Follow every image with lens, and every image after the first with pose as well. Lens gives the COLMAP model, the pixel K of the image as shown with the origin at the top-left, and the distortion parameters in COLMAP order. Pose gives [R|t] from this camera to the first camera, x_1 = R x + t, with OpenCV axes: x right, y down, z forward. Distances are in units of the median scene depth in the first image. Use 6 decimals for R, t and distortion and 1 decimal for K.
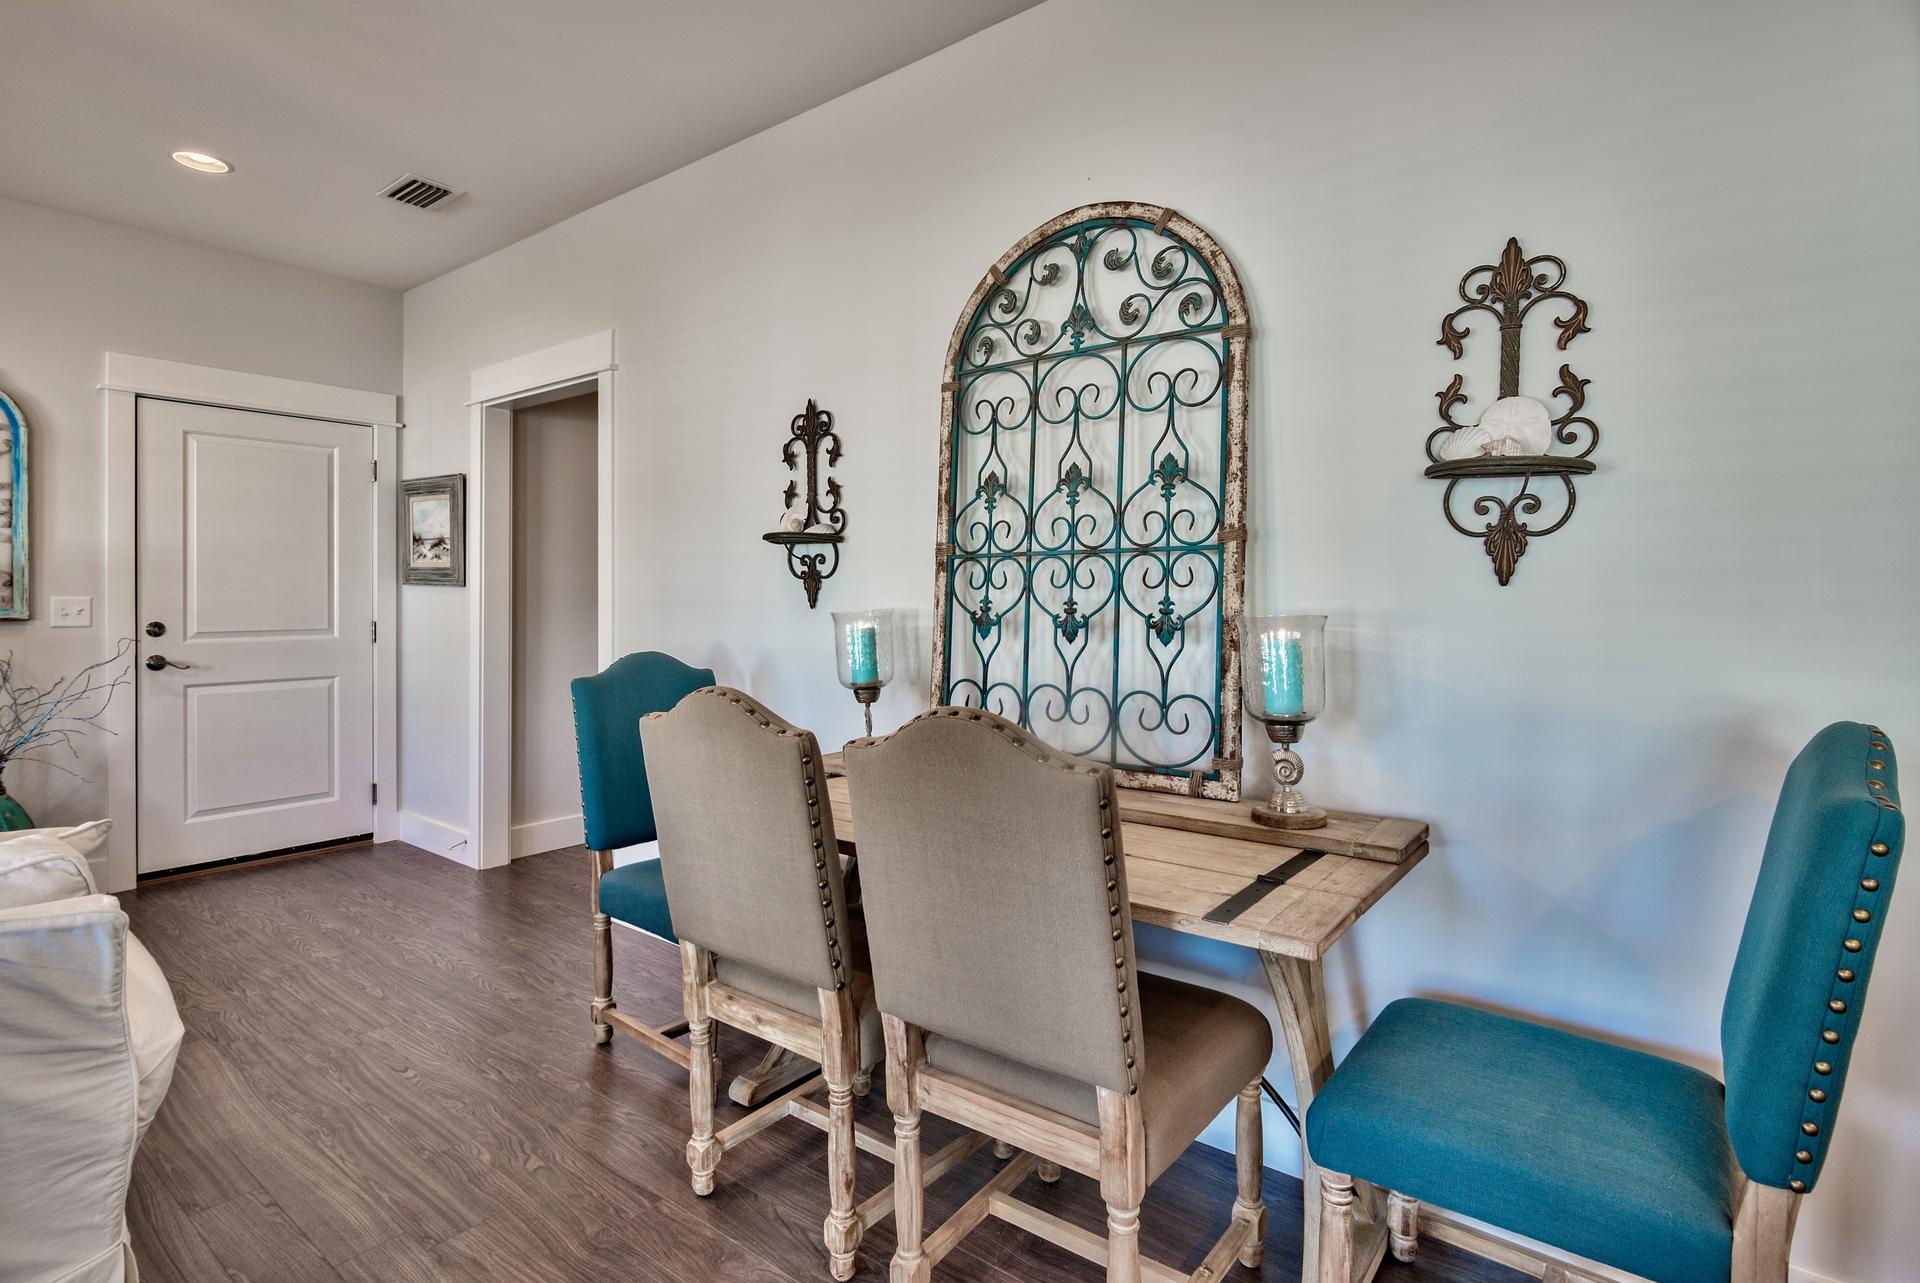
lens RADIAL K [[945.2, 0, 928.3], [0, 945.2, 597.0], [0, 0, 1]] dist [-0.005385, -0.000764]
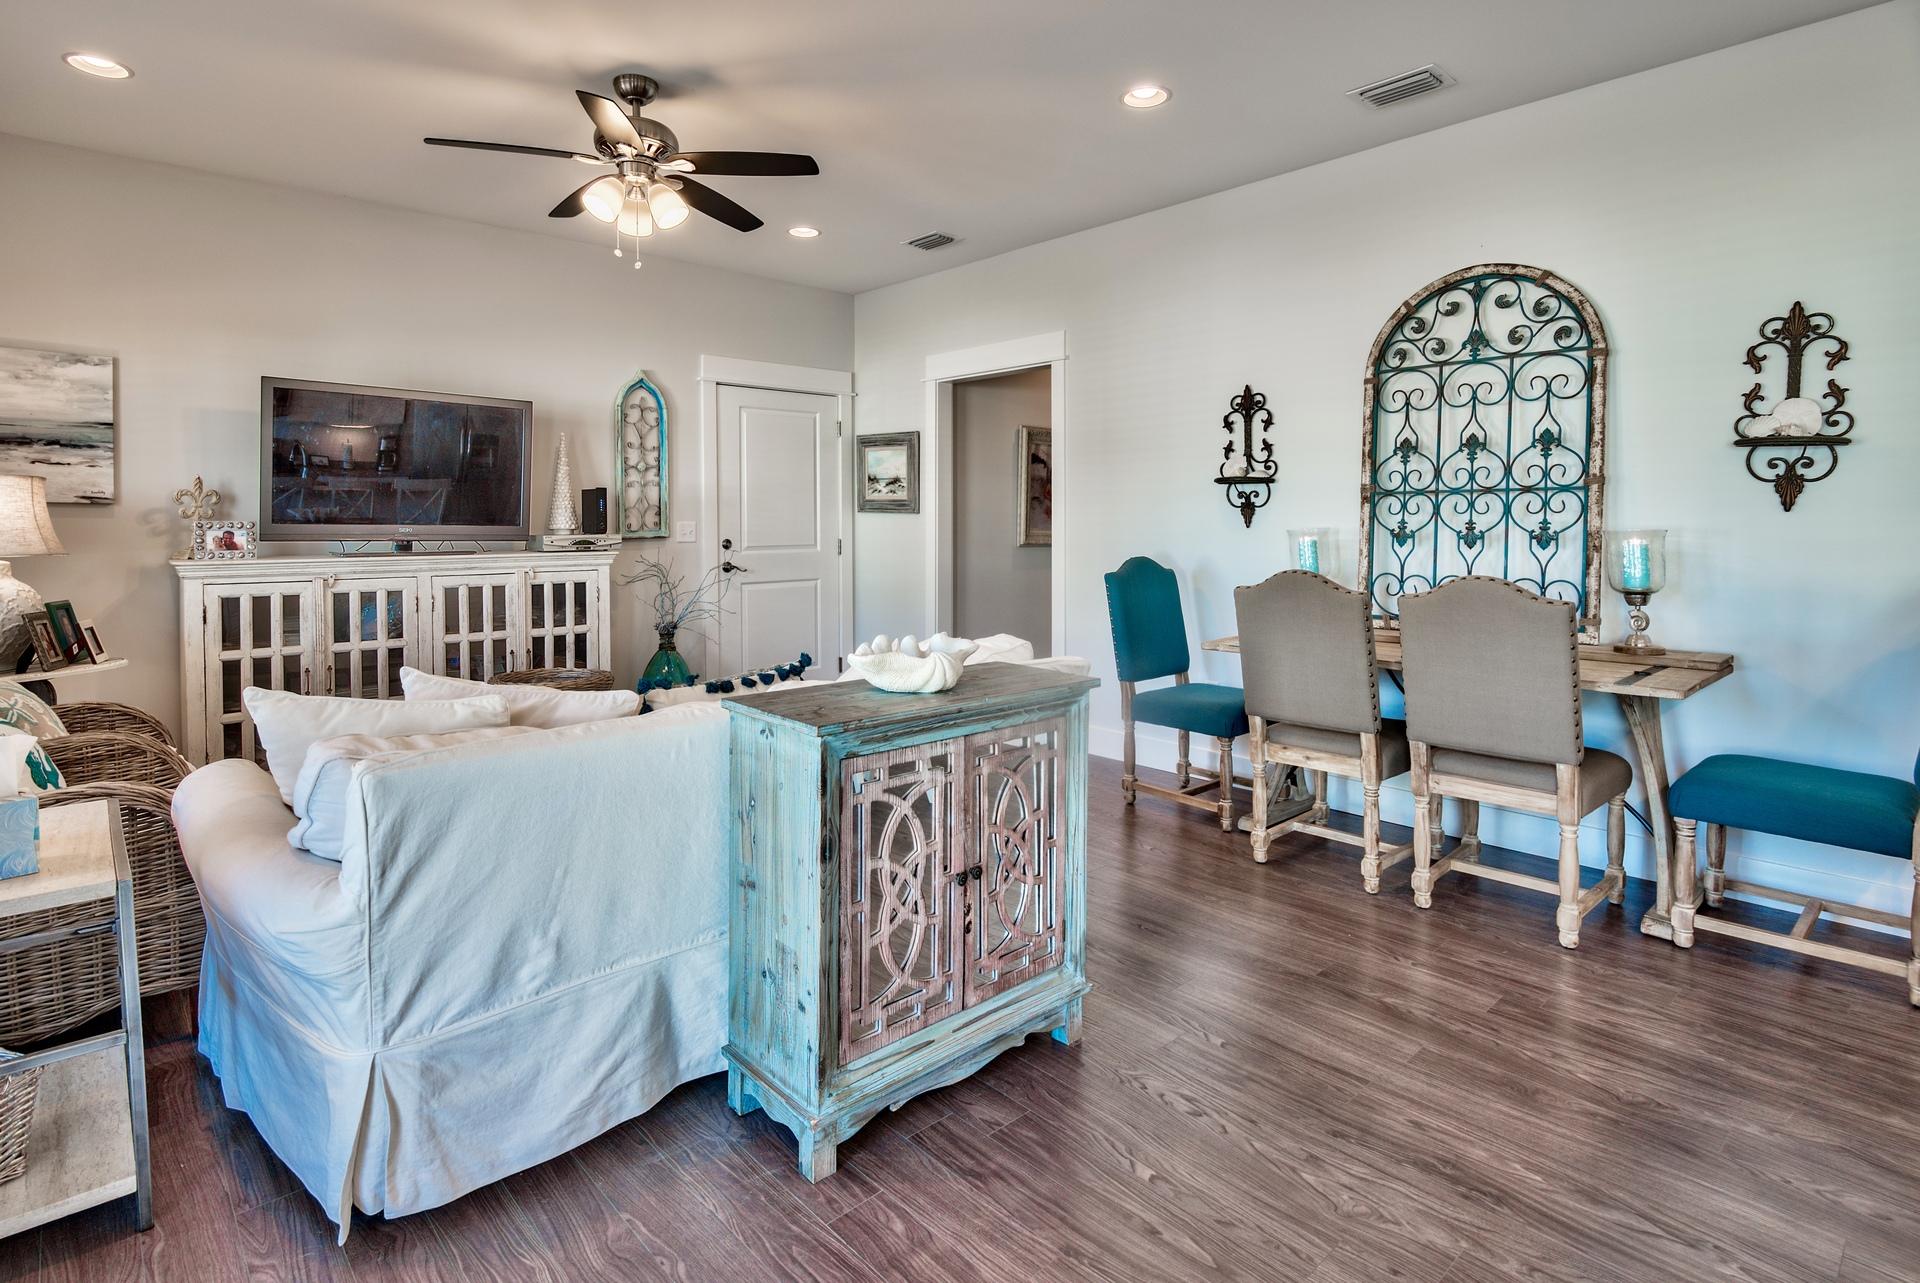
lens RADIAL K [[945.2, 0, 937.4], [0, 945.2, 545.0], [0, 0, 1]] dist [-0.005385, -0.000764]
pose [[0.985501, 0.000609, -0.169671, -0.454620], [0.003858, 0.999655, 0.025993, -0.001506], [0.169628, -0.026270, 0.985158, -0.690887]]
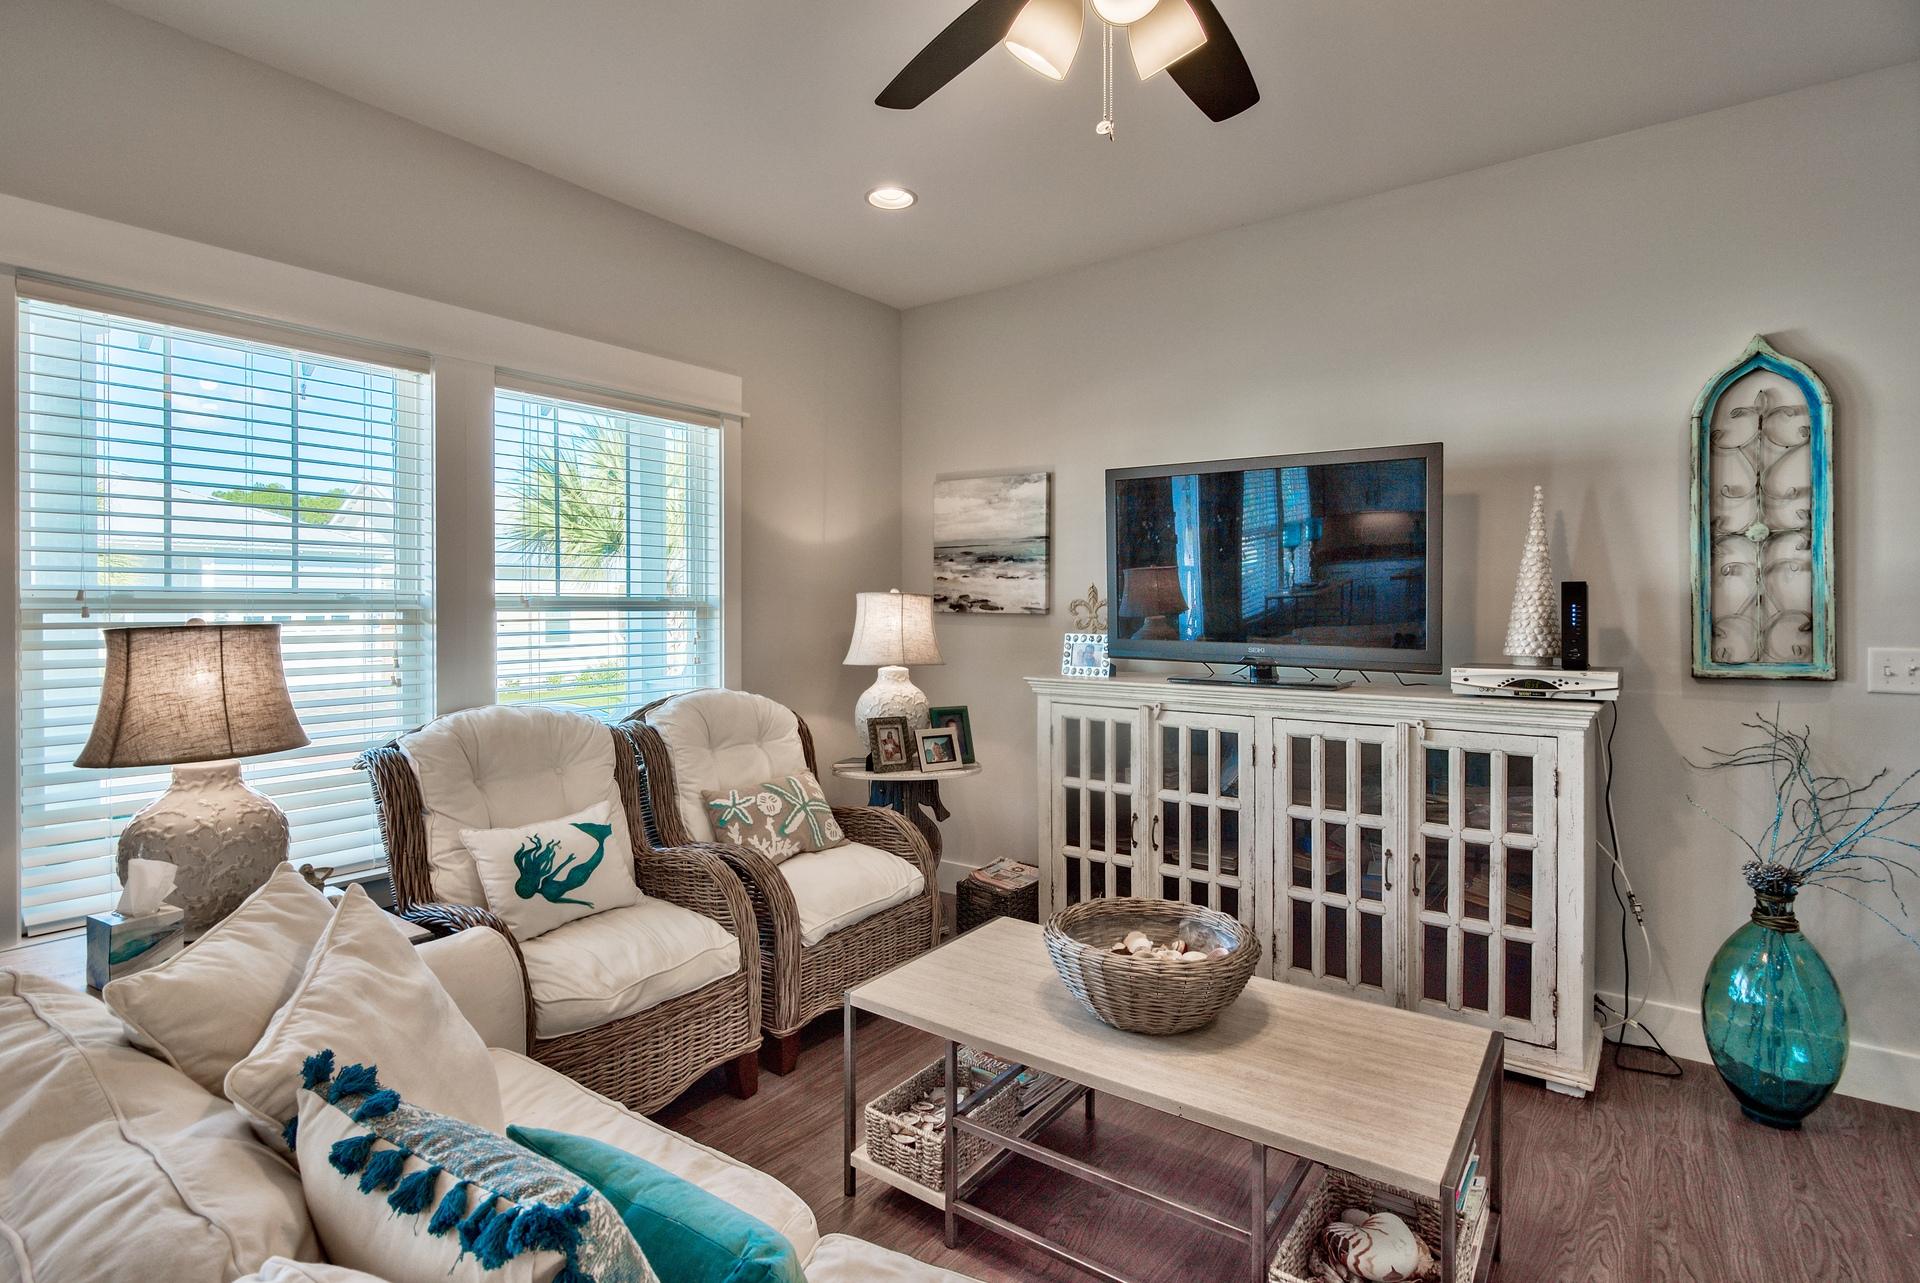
lens RADIAL K [[945.2, 0, 936.3], [0, 945.2, 611.7], [0, 0, 1]] dist [-0.005385, -0.000764]
pose [[0.023577, -0.001699, -0.999721, -0.459261], [-0.001150, 0.999998, -0.001727, -0.040503], [0.999721, 0.001191, 0.023575, 0.527203]]
